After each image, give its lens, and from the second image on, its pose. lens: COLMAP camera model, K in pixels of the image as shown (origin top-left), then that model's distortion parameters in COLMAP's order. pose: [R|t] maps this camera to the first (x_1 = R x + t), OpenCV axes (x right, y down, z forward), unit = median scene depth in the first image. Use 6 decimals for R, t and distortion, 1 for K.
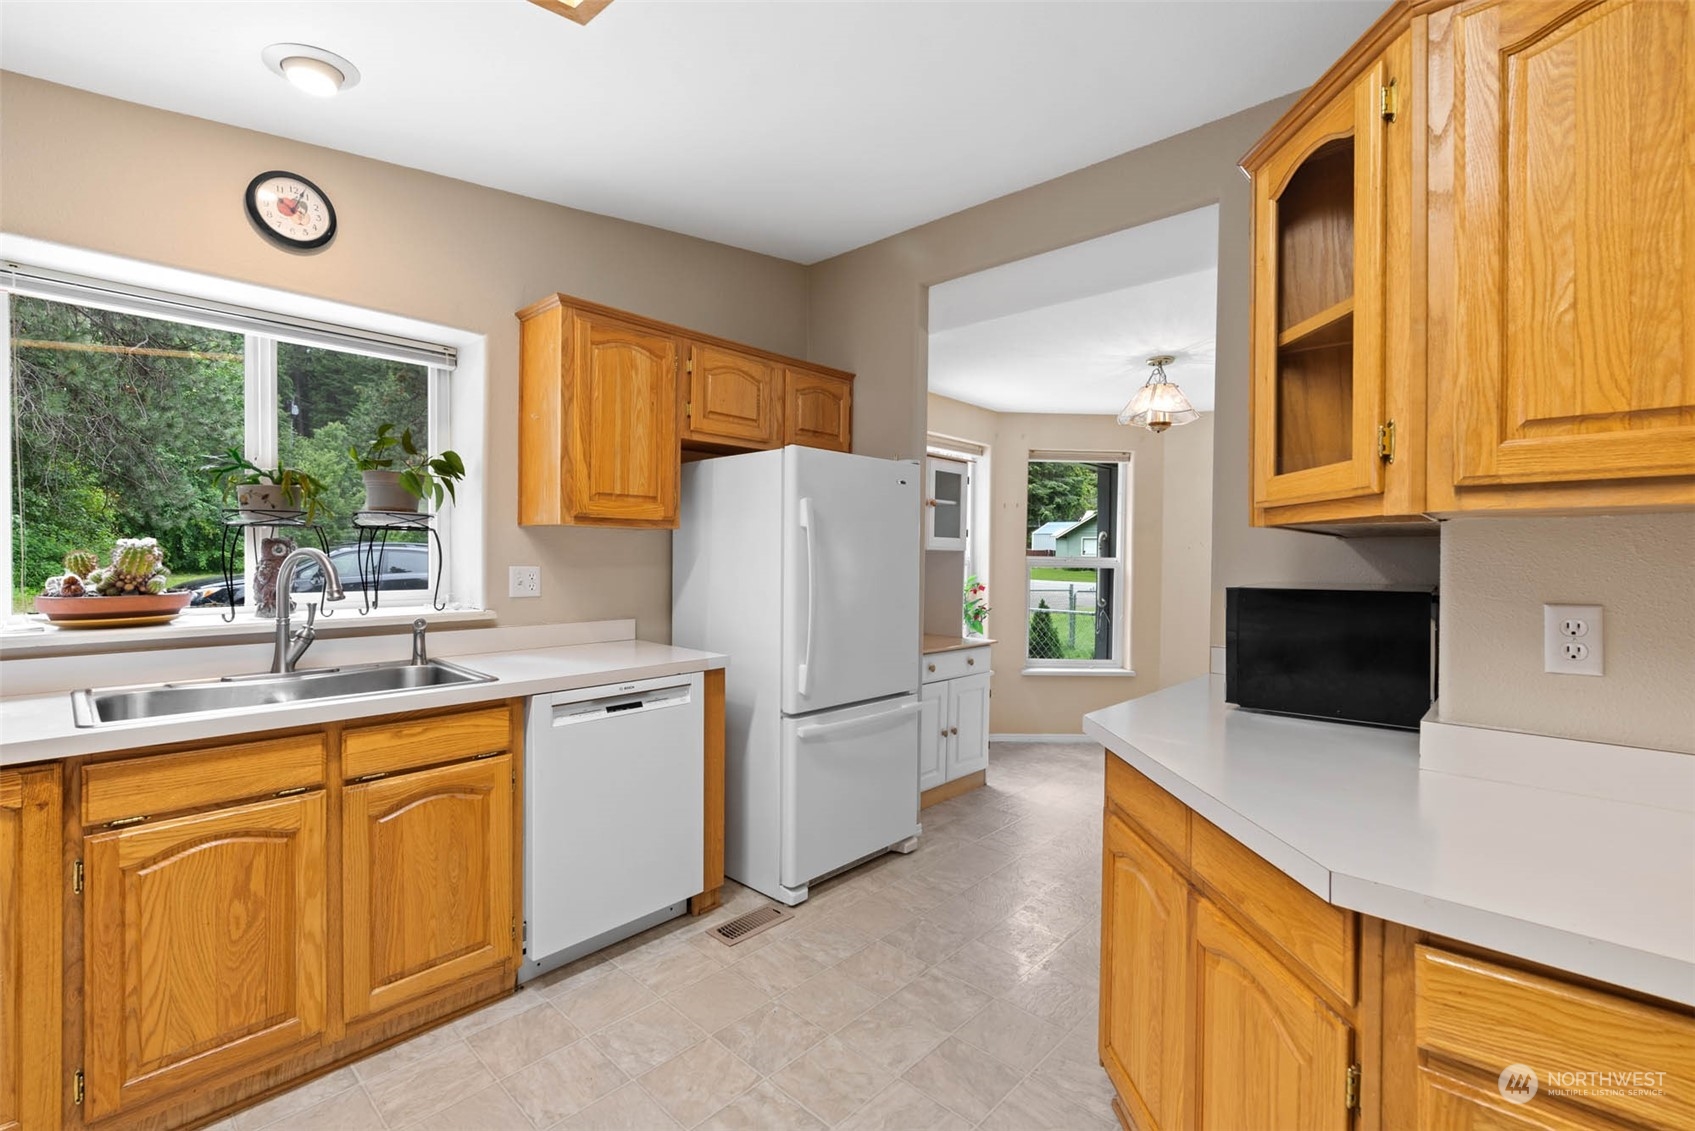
lens RADIAL K [[736.8, 0, 846.5], [0, 736.8, 562.3], [0, 0, 1]] dist [0.004175, -0.001463]
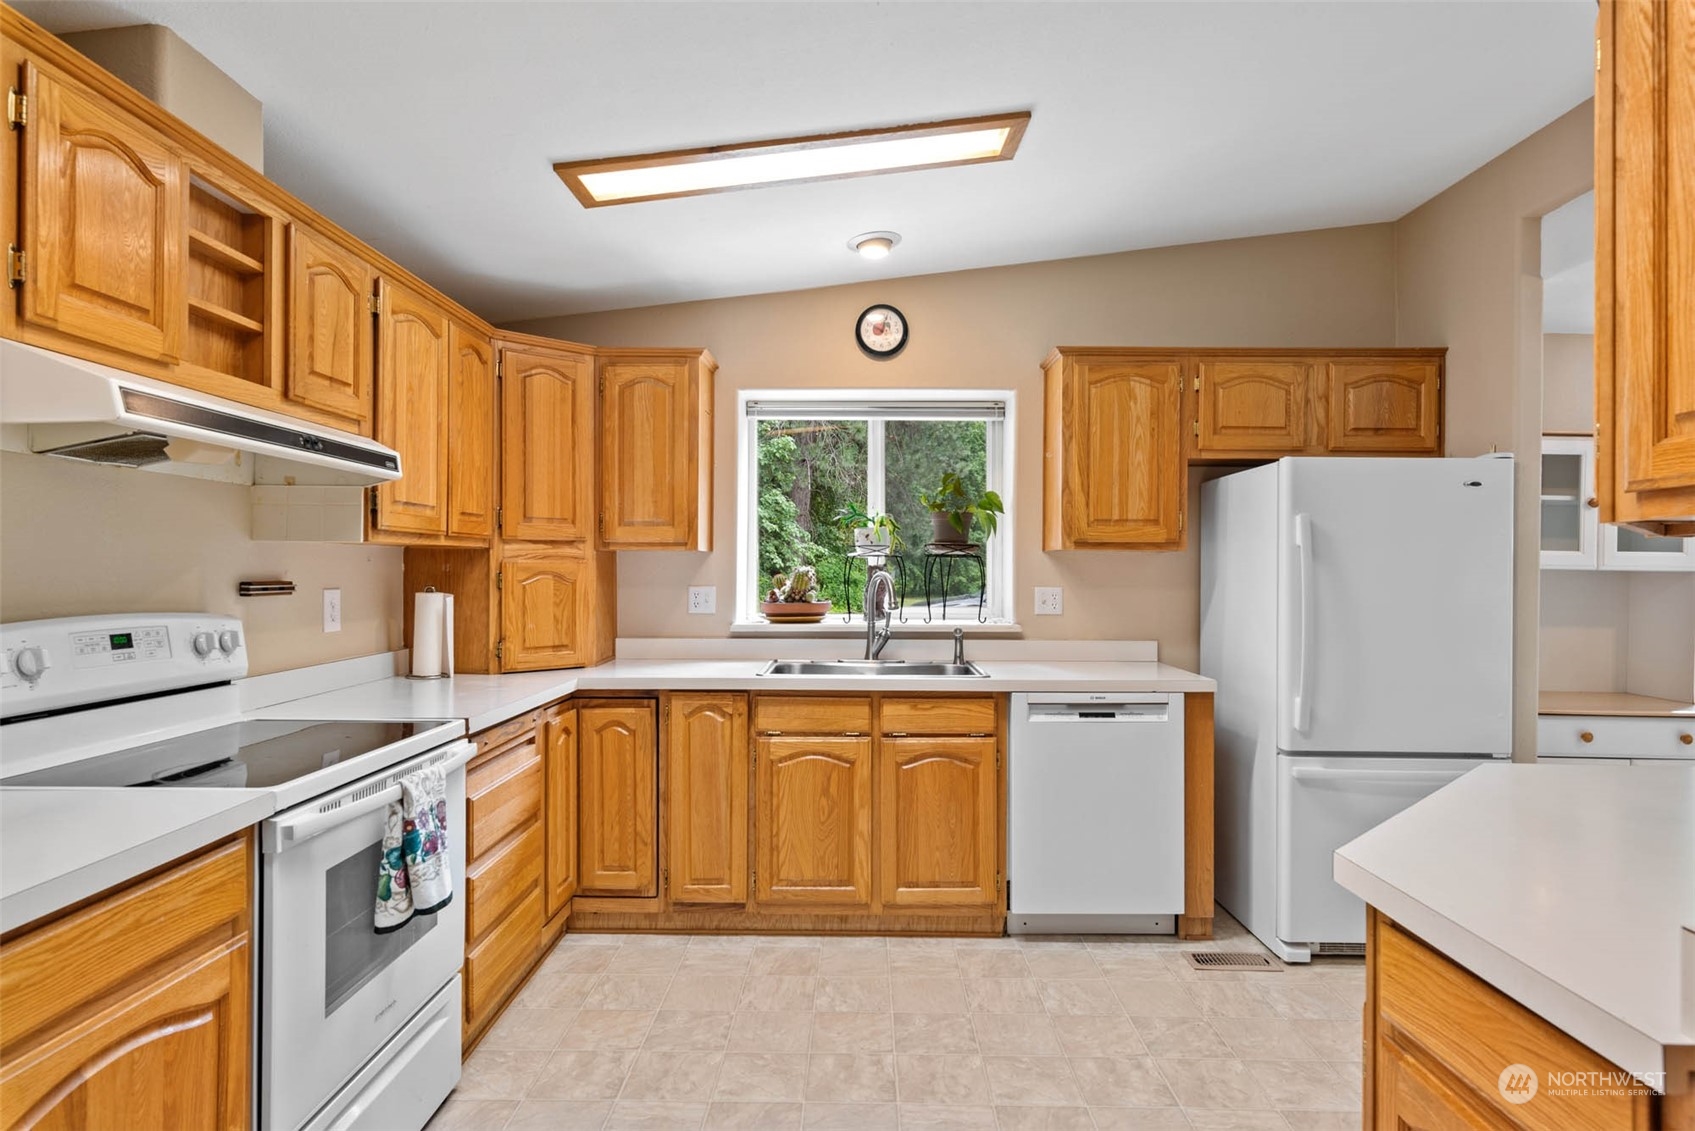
lens RADIAL K [[910.5, 0, 848.9], [0, 910.5, 574.5], [0, 0, 1]] dist [-0.000831, 0.000252]
pose [[0.672050, -0.003554, -0.740497, 0.455311], [-0.008766, 0.999880, -0.012755, 0.007462], [0.740454, 0.015064, 0.671939, -0.186979]]
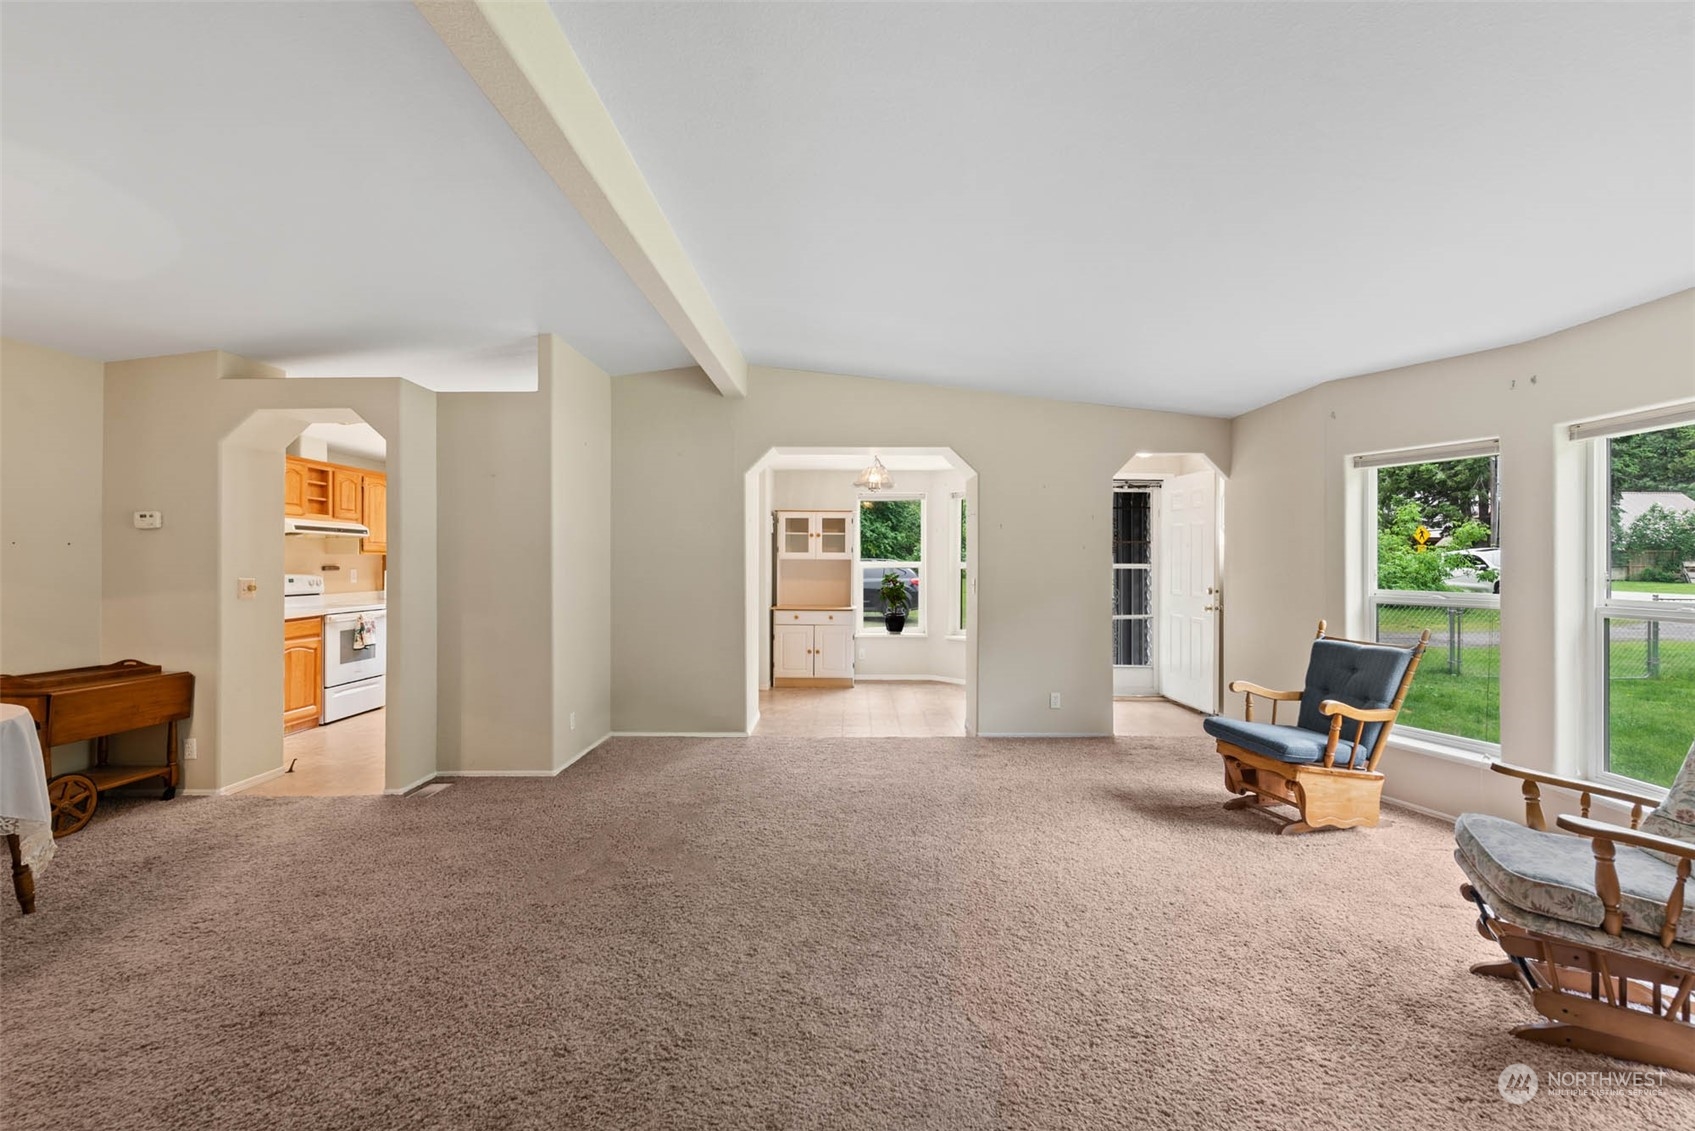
lens RADIAL K [[736.8, 0, 843.2], [0, 736.8, 561.3], [0, 0, 1]] dist [0.004175, -0.001463]
pose [[0.675923, -0.012362, -0.736868, 2.619624], [-0.000368, 0.999854, -0.017111, 0.035413], [0.736972, 0.011837, 0.675820, -0.442271]]
